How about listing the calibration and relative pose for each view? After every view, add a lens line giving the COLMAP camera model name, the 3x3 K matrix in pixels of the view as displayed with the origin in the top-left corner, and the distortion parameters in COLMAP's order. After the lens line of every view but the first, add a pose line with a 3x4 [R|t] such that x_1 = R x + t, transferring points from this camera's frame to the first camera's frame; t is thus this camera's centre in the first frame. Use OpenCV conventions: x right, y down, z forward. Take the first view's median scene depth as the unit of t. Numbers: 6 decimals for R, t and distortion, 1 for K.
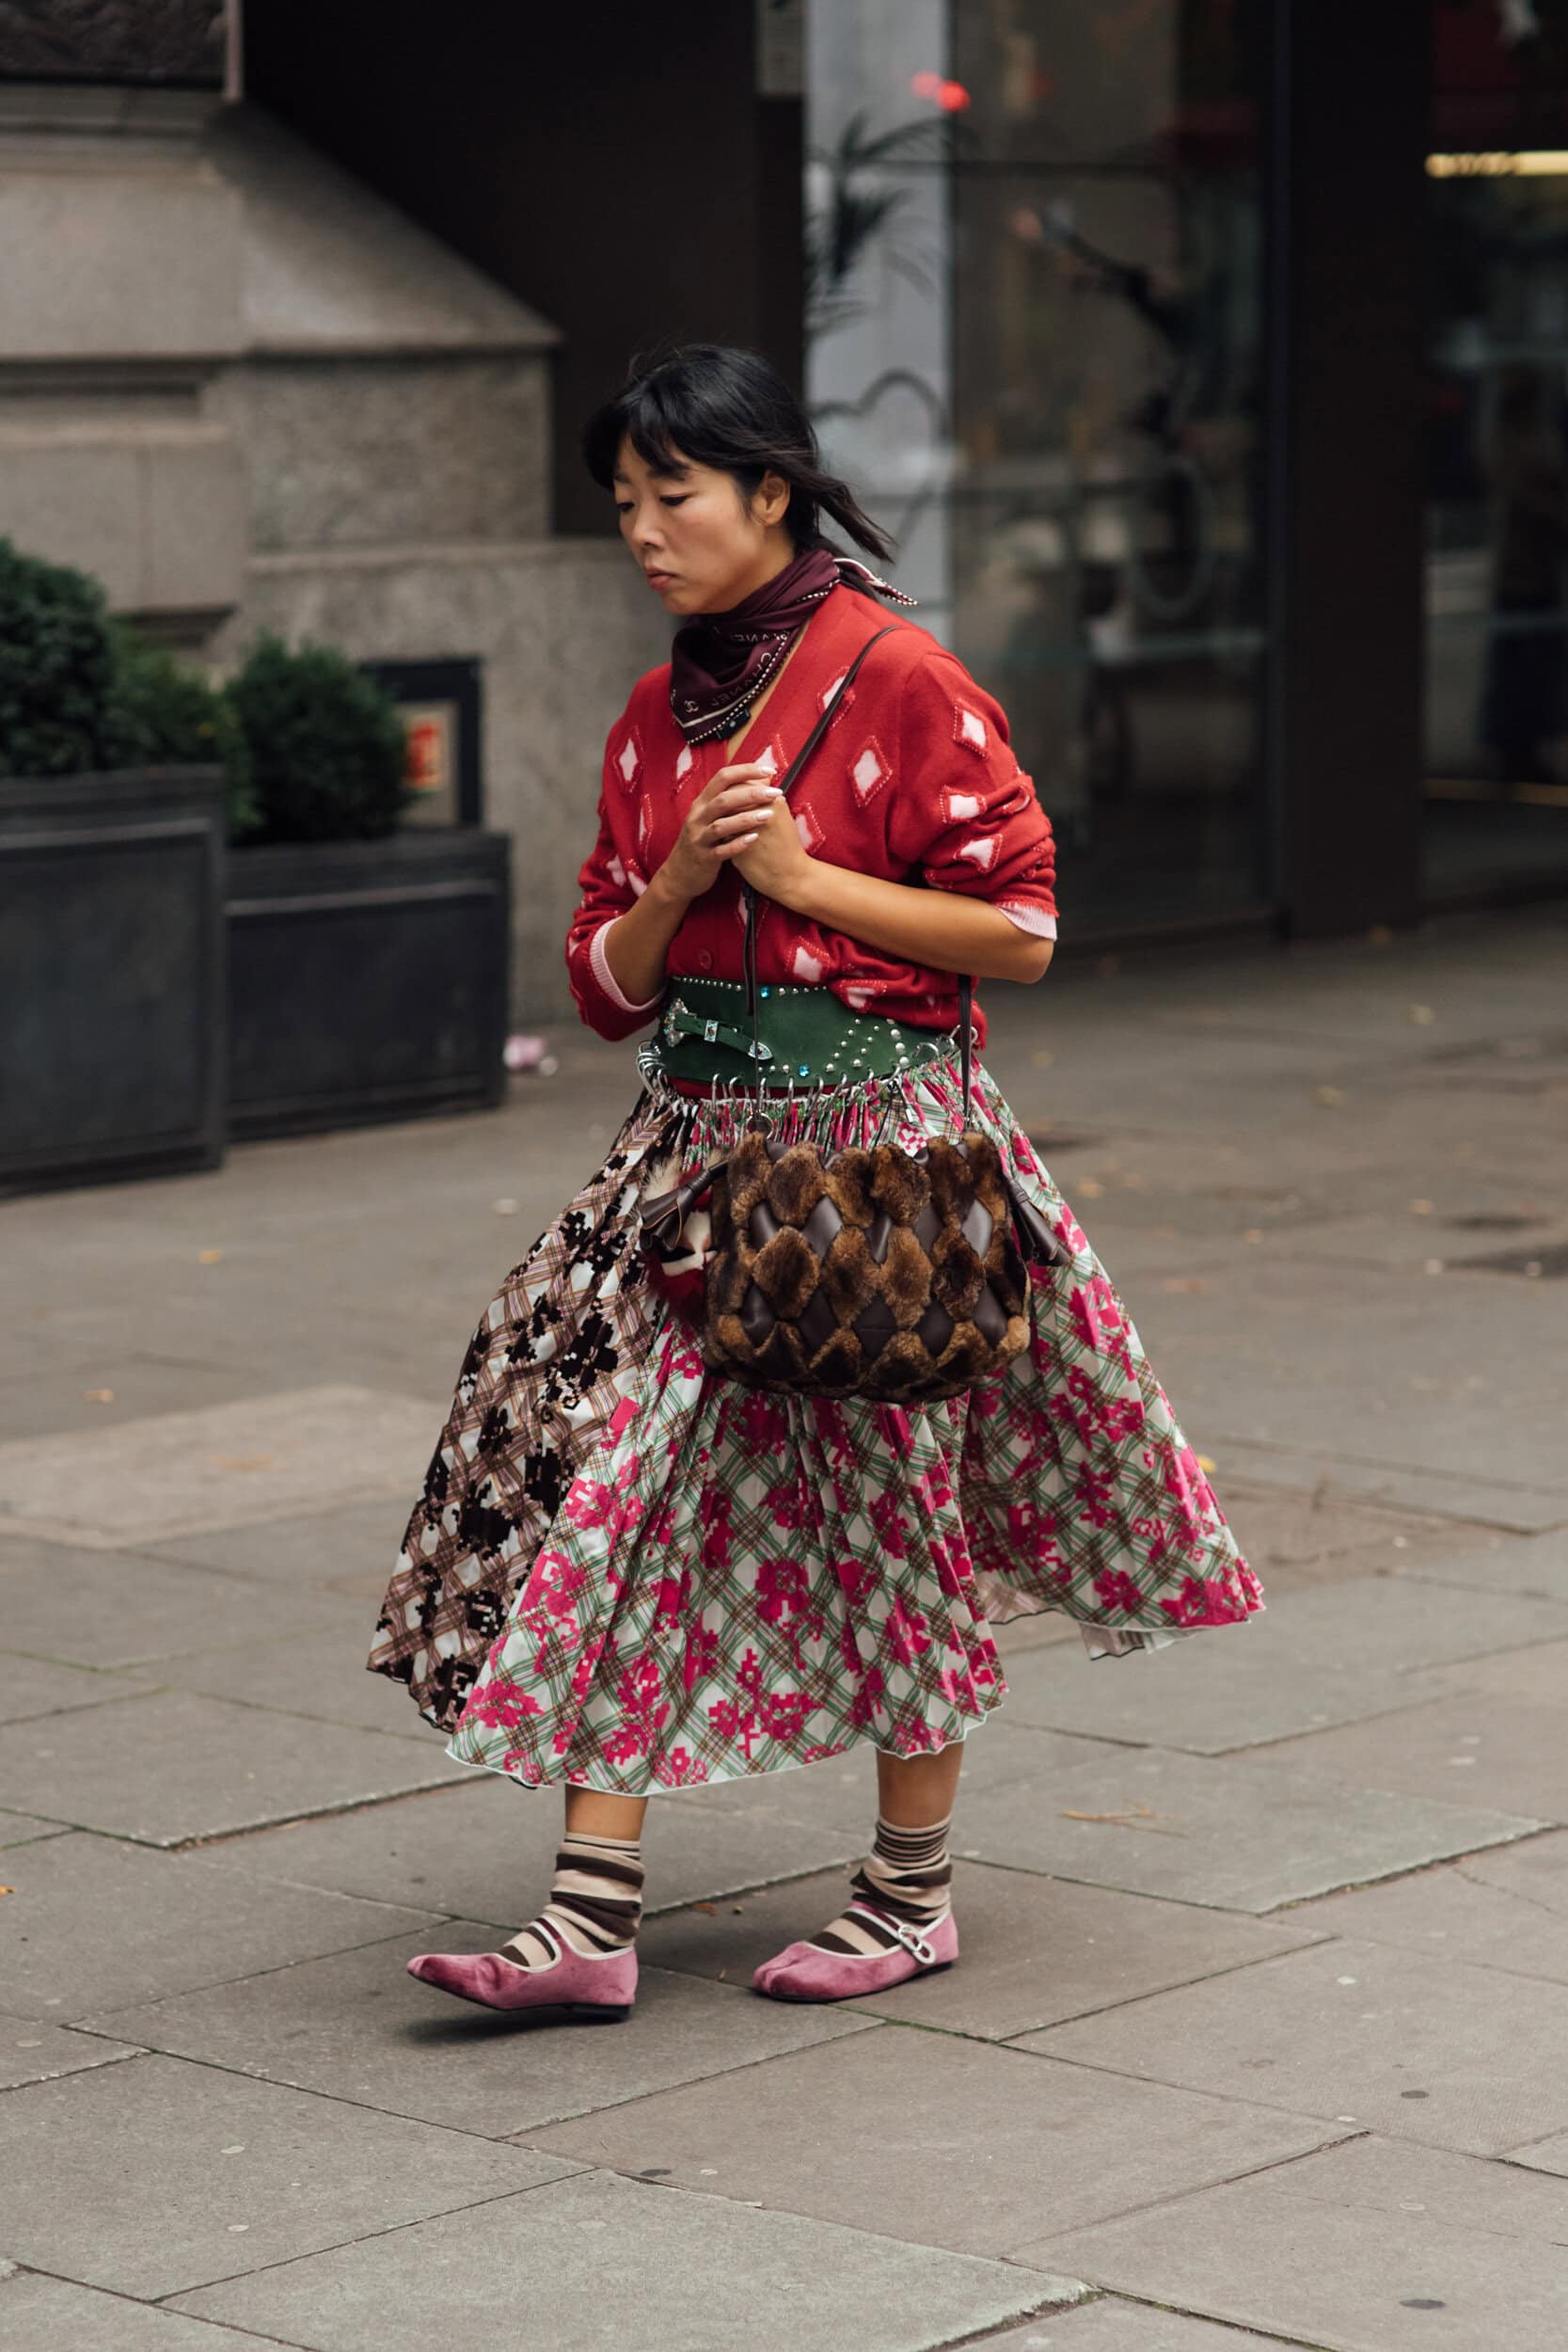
lens RADIAL K [[6598.2, 0, 800.6], [0, 6598.2, 1190.5], [0, 0, 1]] dist [0.020019, 0.000000]
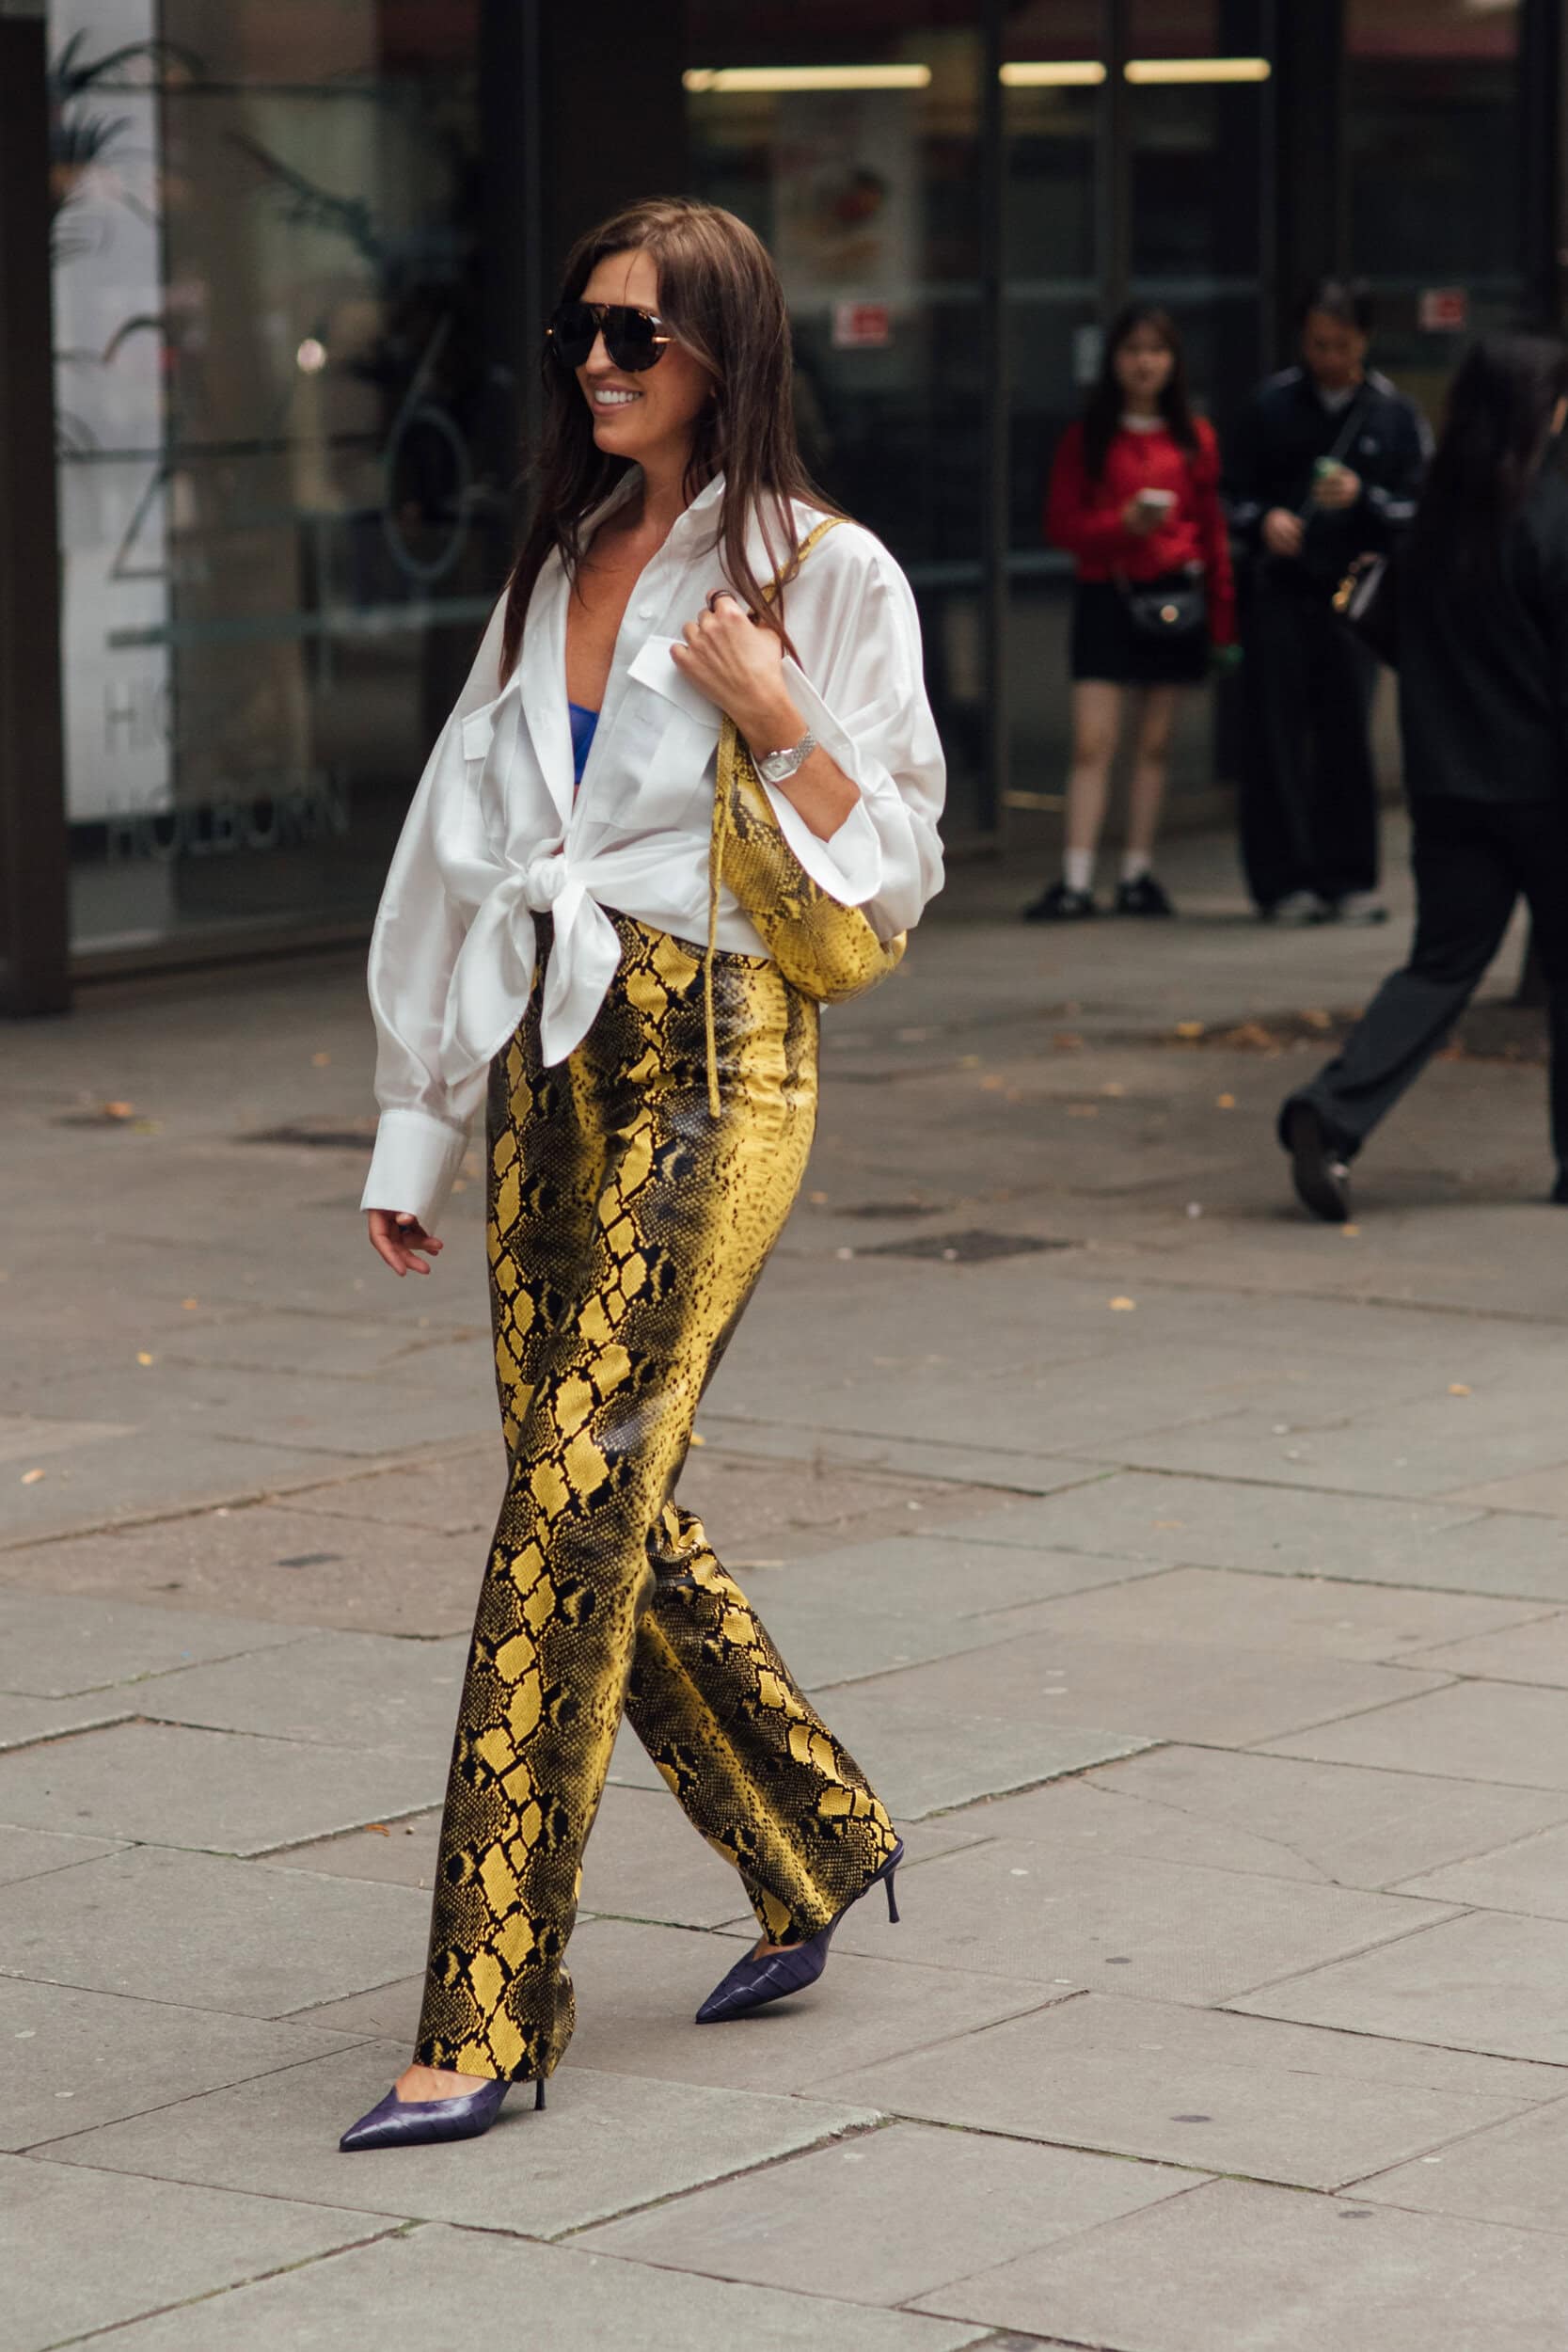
lens RADIAL K [[7570.4, 0, 769.3], [0, 7570.4, 1173.5], [0, 0, 1]] dist [-0.006934, 0.000000]
pose [[0.992301, -0.015103, 0.122924, -0.090954], [0.016290, 0.999830, -0.008661, 0.016794], [-0.122772, 0.010596, 0.992378, -0.165155]]
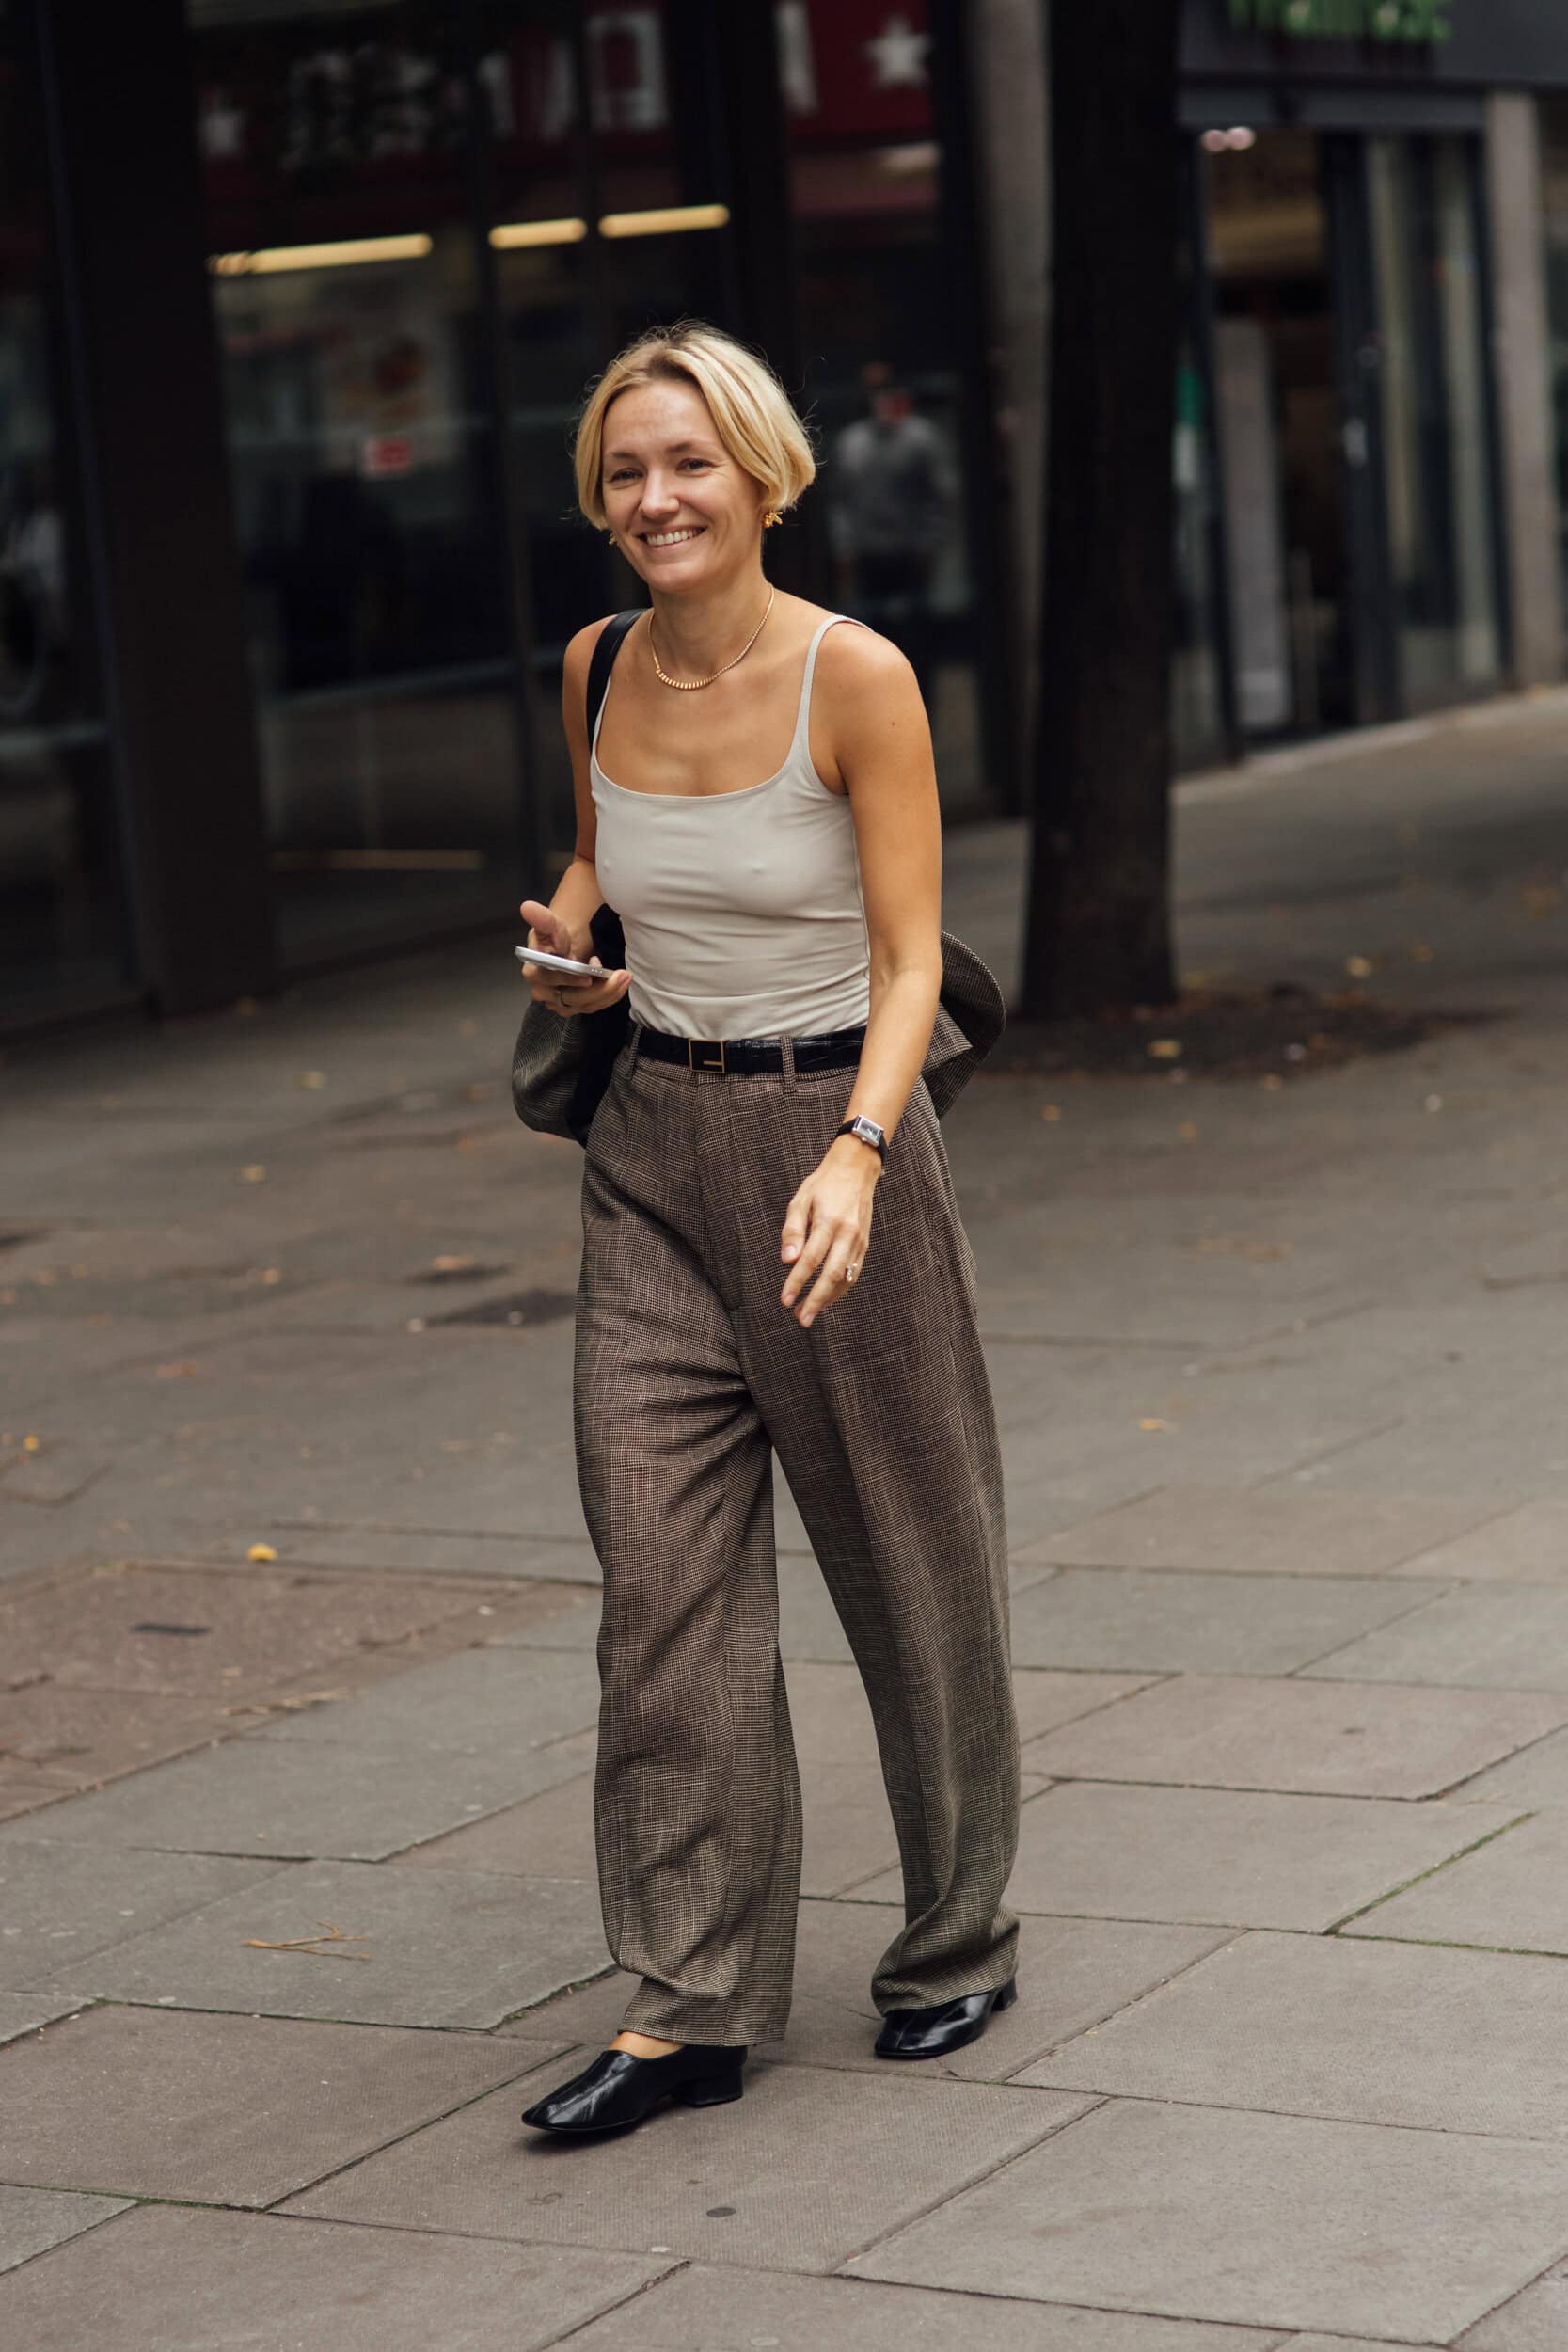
lens RADIAL K [[6204.5, 0, 793.2], [0, 6204.5, 1174.2], [0, 0, 1]] dist [-0.006785, 0.000000]
pose [[0.977690, -0.098708, 0.185415, -0.038951], [0.100834, 0.994901, -0.002049, -0.006831], [-0.184267, 0.020700, 0.982658, 0.100042]]
